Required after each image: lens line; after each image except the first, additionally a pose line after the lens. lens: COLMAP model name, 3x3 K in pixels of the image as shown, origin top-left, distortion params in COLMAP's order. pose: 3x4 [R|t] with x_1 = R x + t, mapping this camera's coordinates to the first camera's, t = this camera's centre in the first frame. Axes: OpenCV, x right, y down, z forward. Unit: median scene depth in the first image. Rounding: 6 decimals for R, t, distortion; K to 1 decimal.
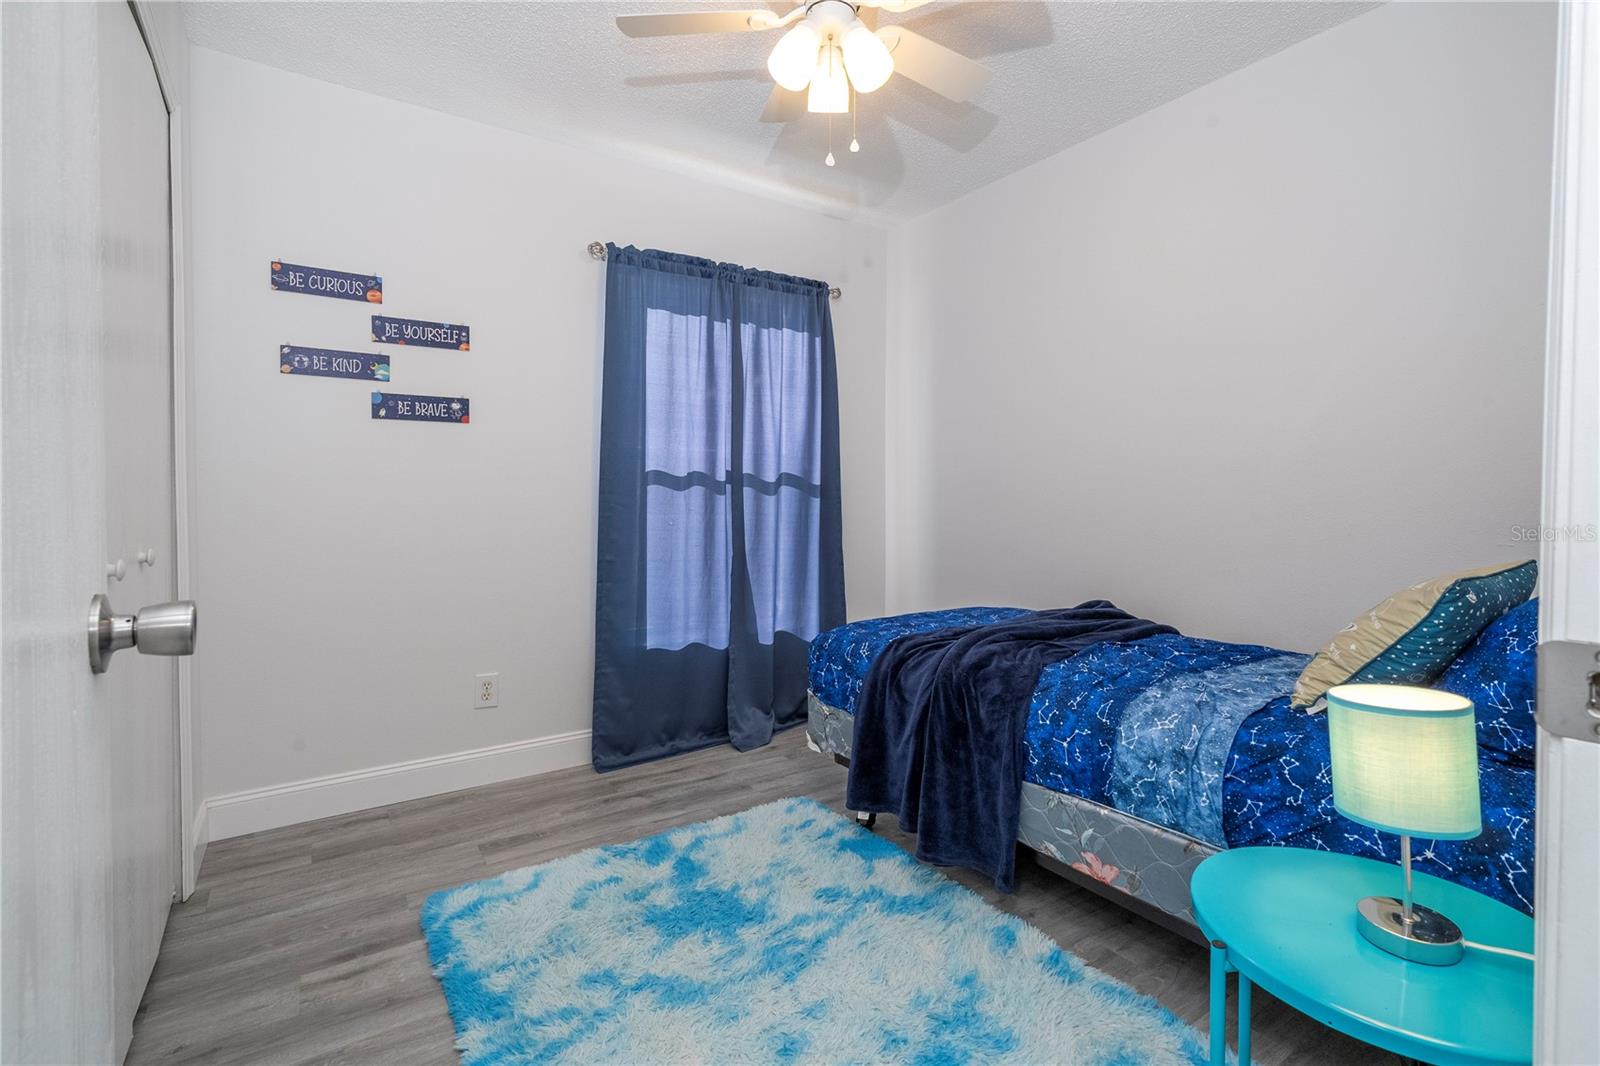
lens RADIAL K [[723.1, 0, 778.0], [0, 723.1, 500.9], [0, 0, 1]] dist [-0.005607, 0.003593]
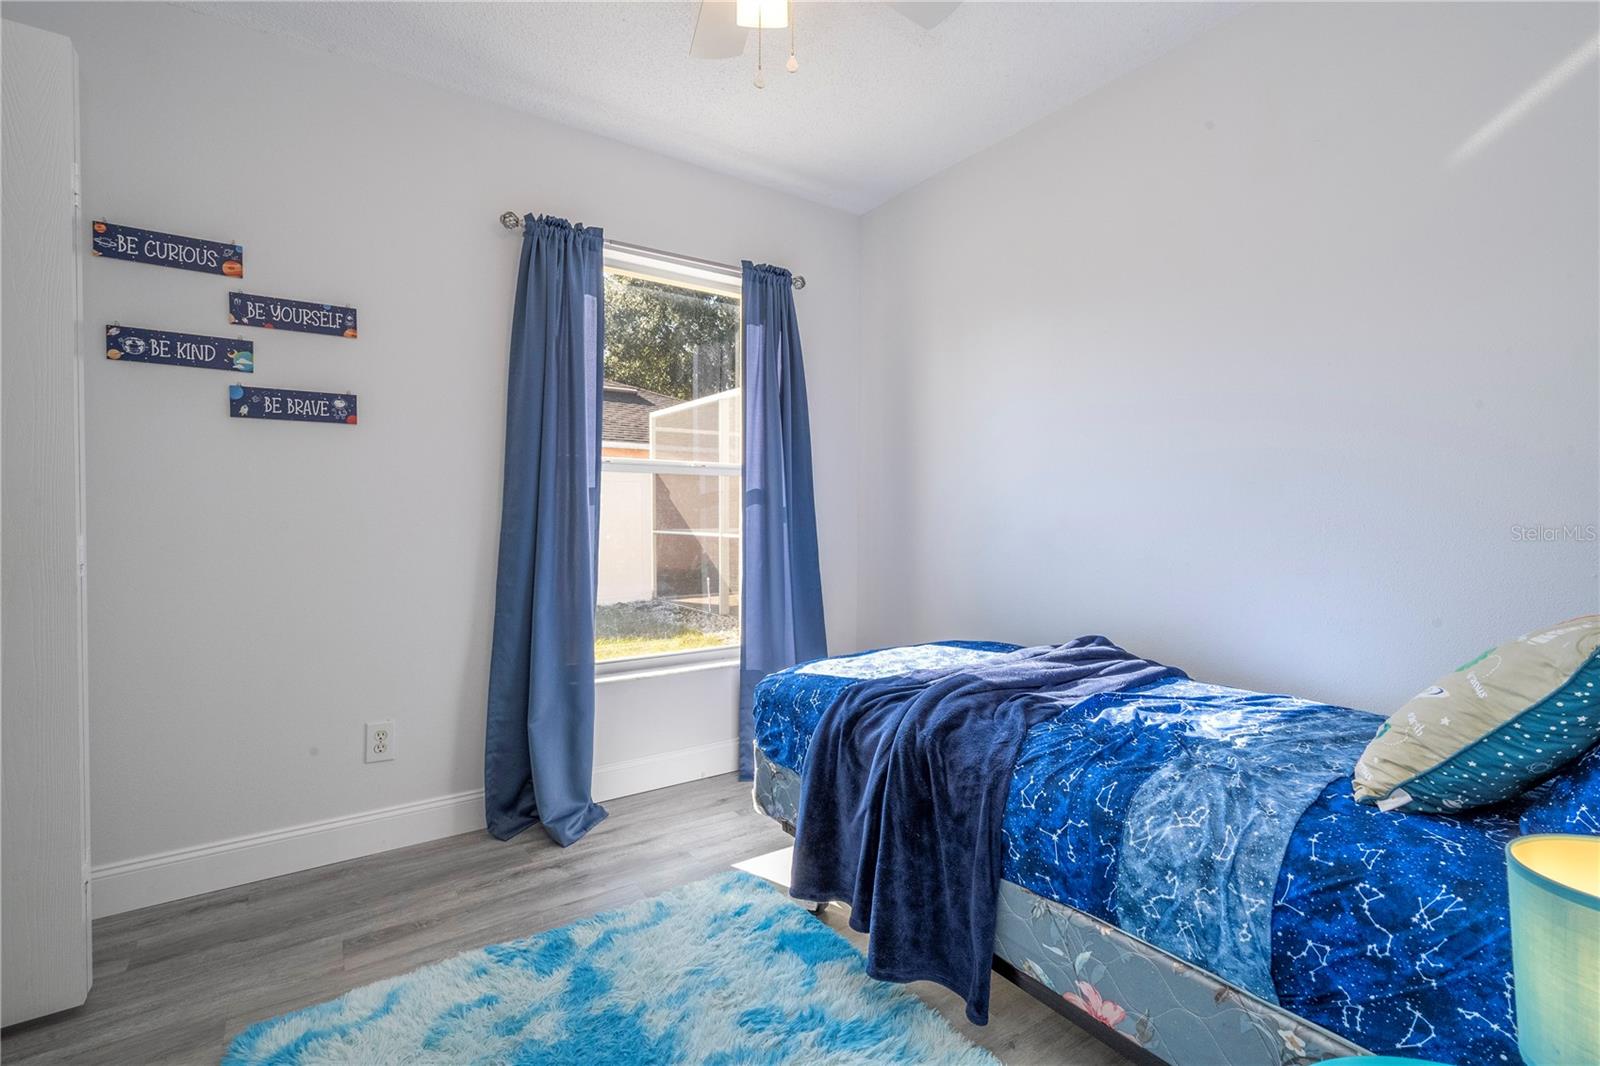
lens RADIAL K [[723.1, 0, 802.5], [0, 723.1, 529.2], [0, 0, 1]] dist [-0.005607, 0.003593]
pose [[0.998918, 0.000876, 0.046495, 0.076006], [-0.001682, 0.999849, 0.017289, -0.002267], [-0.046473, -0.017349, 0.998769, 0.204272]]
